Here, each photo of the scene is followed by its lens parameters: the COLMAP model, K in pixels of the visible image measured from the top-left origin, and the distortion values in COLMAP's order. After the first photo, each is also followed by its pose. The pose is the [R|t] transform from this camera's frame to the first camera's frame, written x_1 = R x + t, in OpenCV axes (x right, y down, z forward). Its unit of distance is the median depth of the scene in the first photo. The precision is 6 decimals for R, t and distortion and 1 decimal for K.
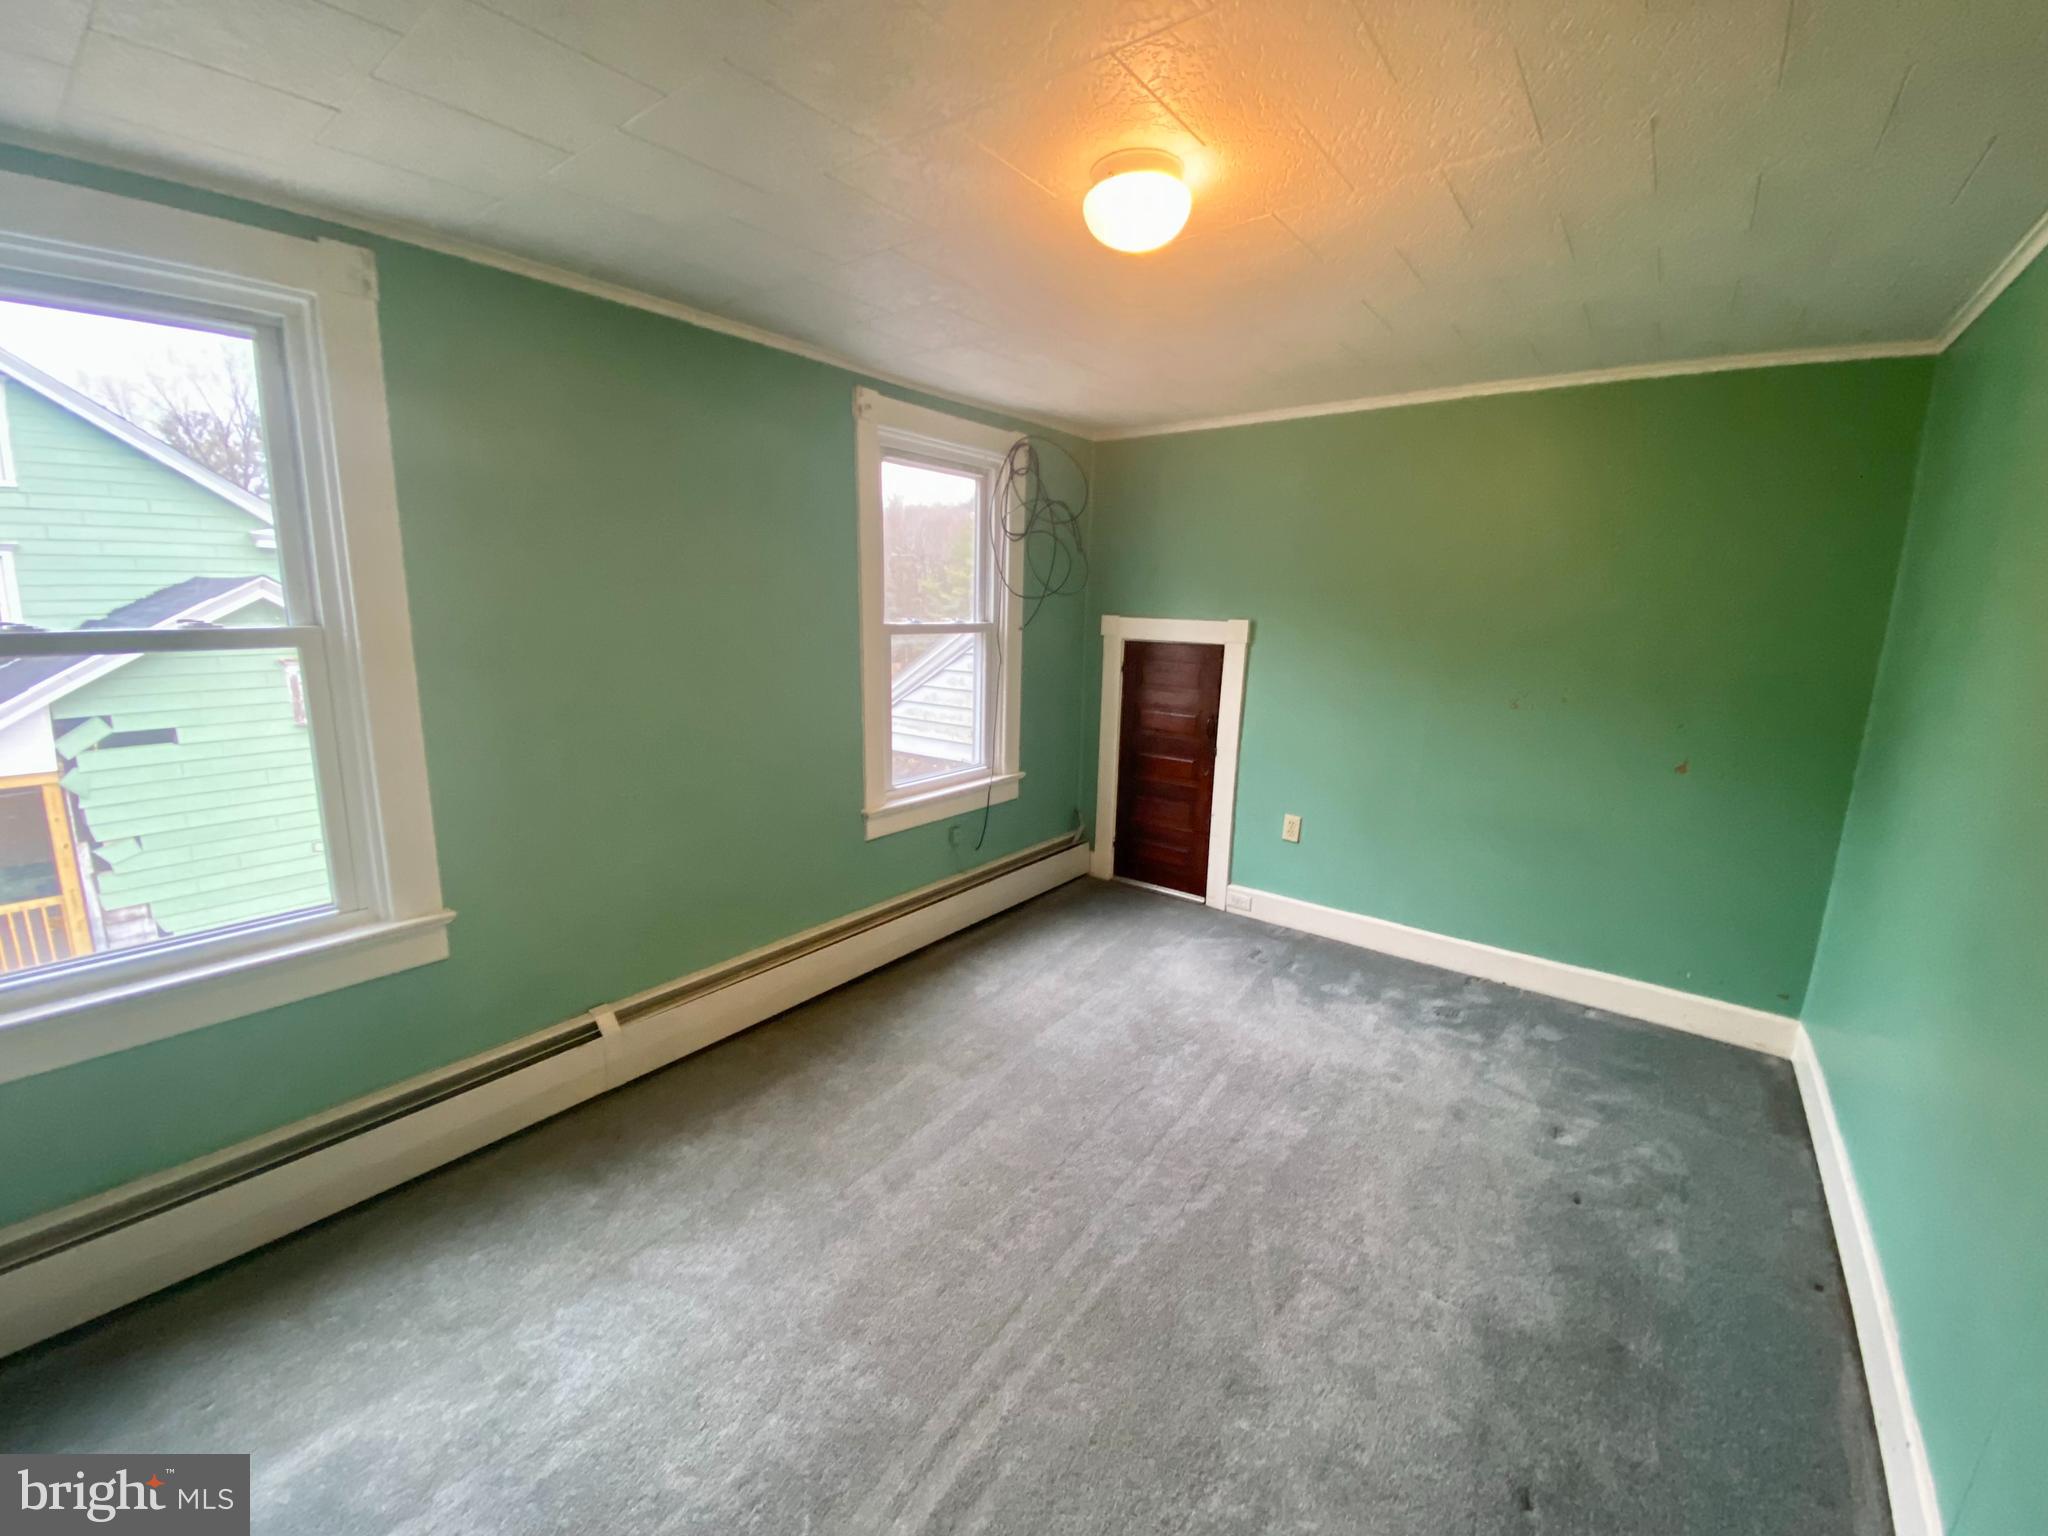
lens RADIAL K [[827.5, 0, 1026.2], [0, 827.5, 761.5], [0, 0, 1]] dist [0.014196, -0.019597]
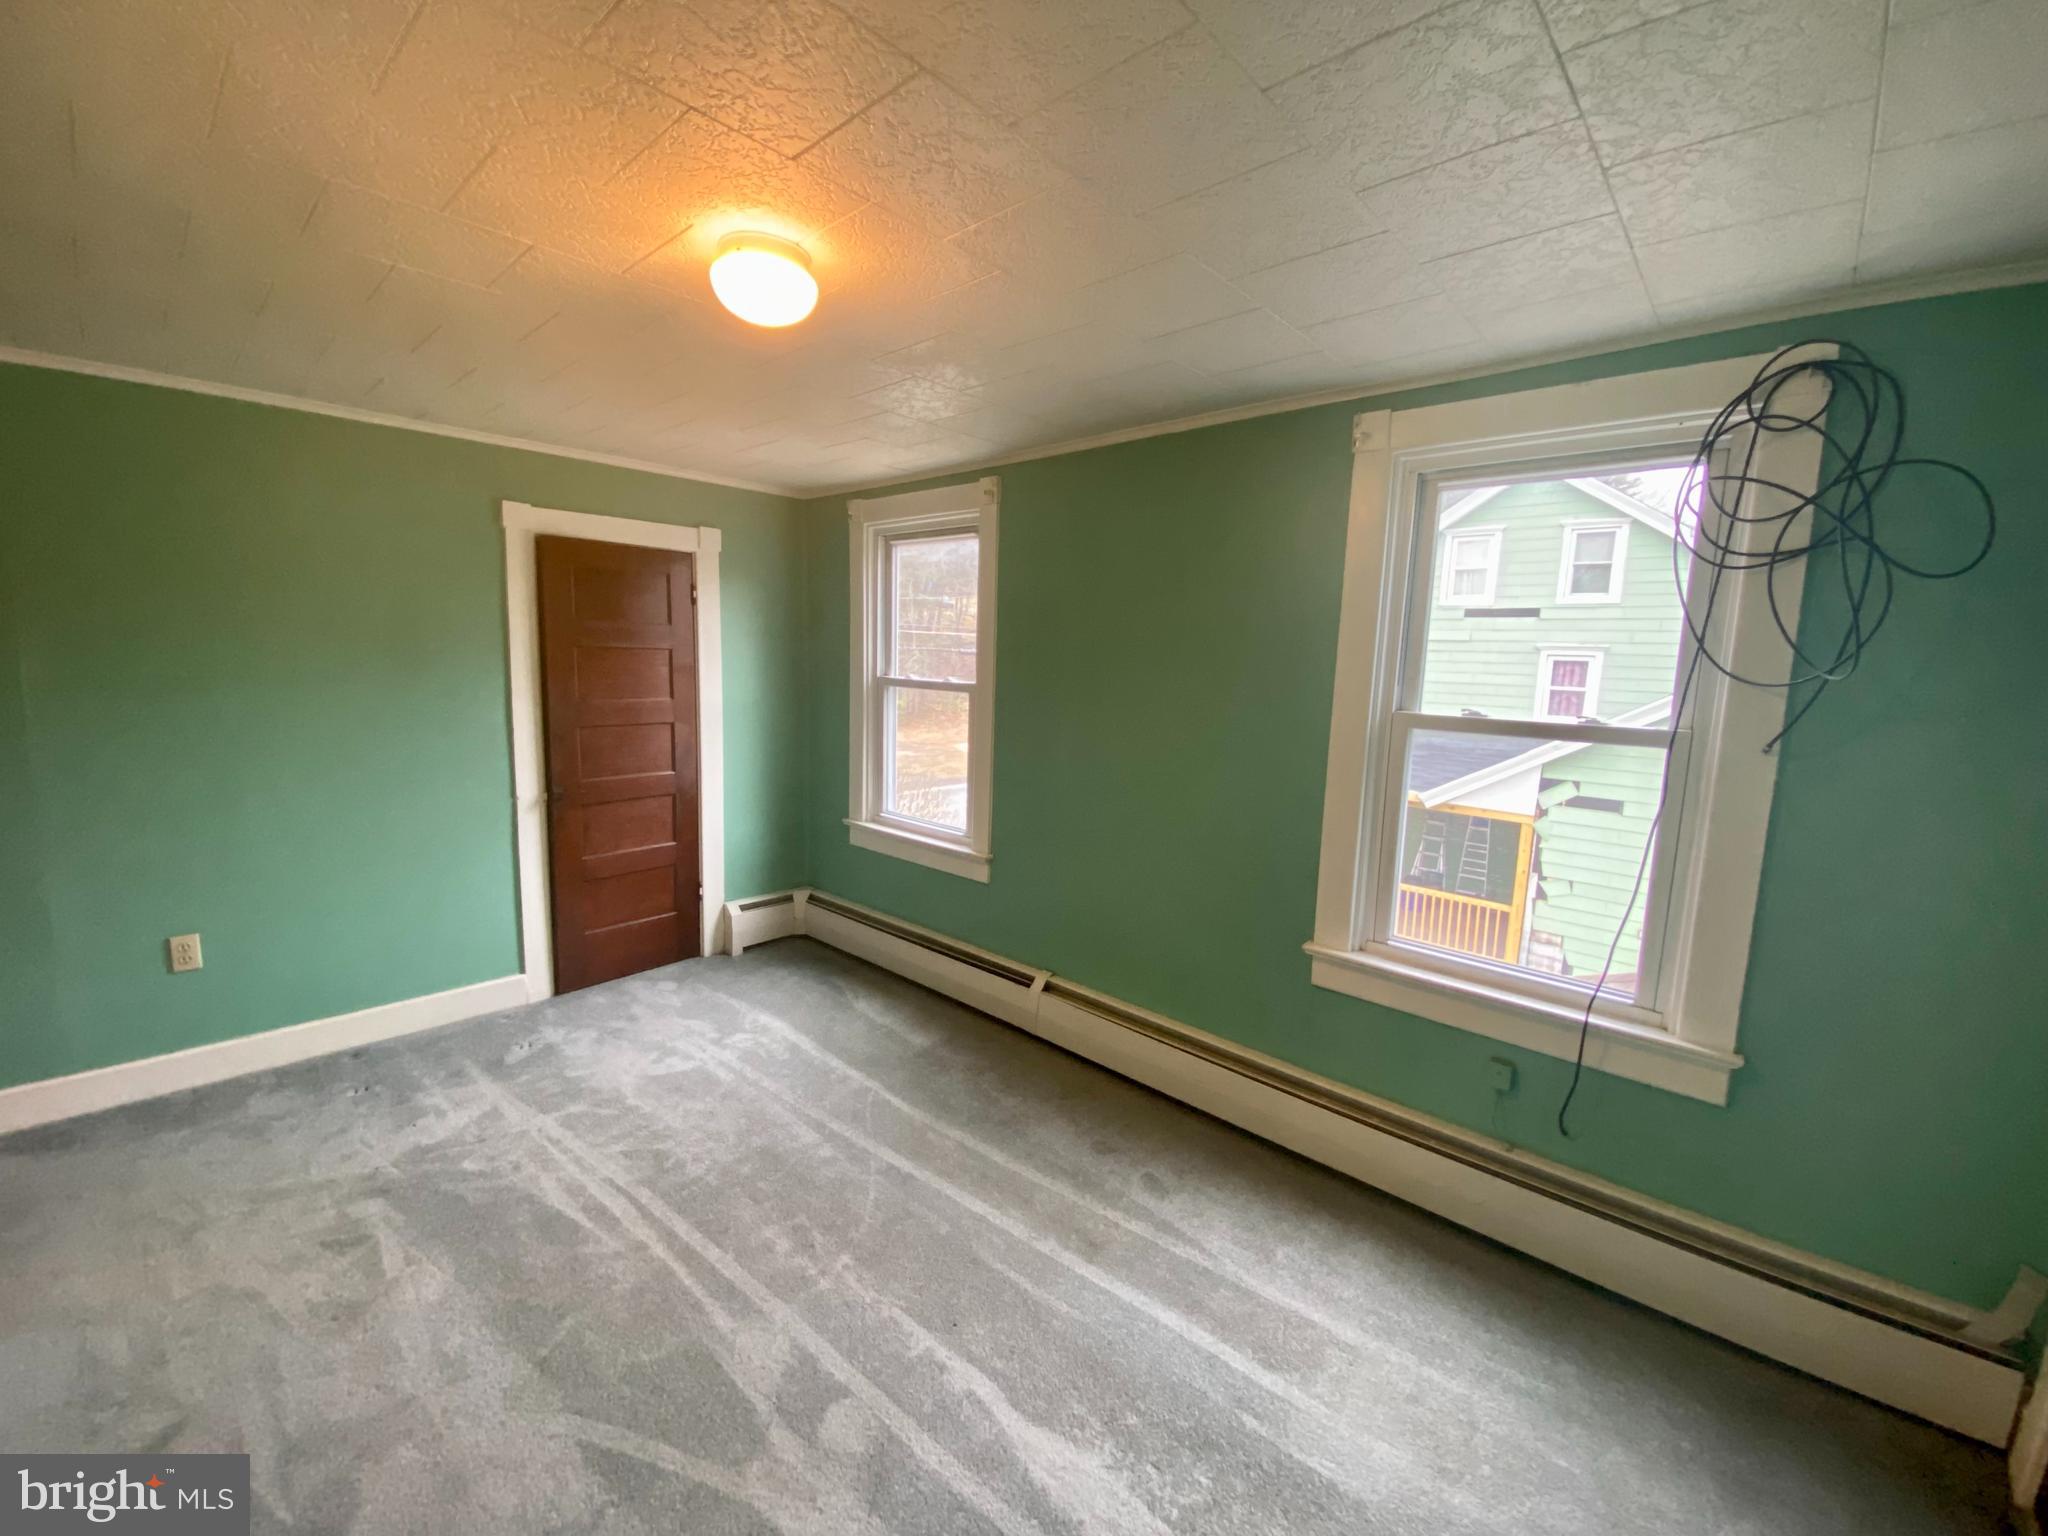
lens RADIAL K [[827.5, 0, 1026.2], [0, 827.5, 761.5], [0, 0, 1]] dist [0.014196, -0.019597]
pose [[-0.100791, 0.101530, -0.989714, 0.445656], [-0.224395, 0.966827, 0.122034, -0.107803], [0.969272, 0.234386, -0.074664, 0.569576]]
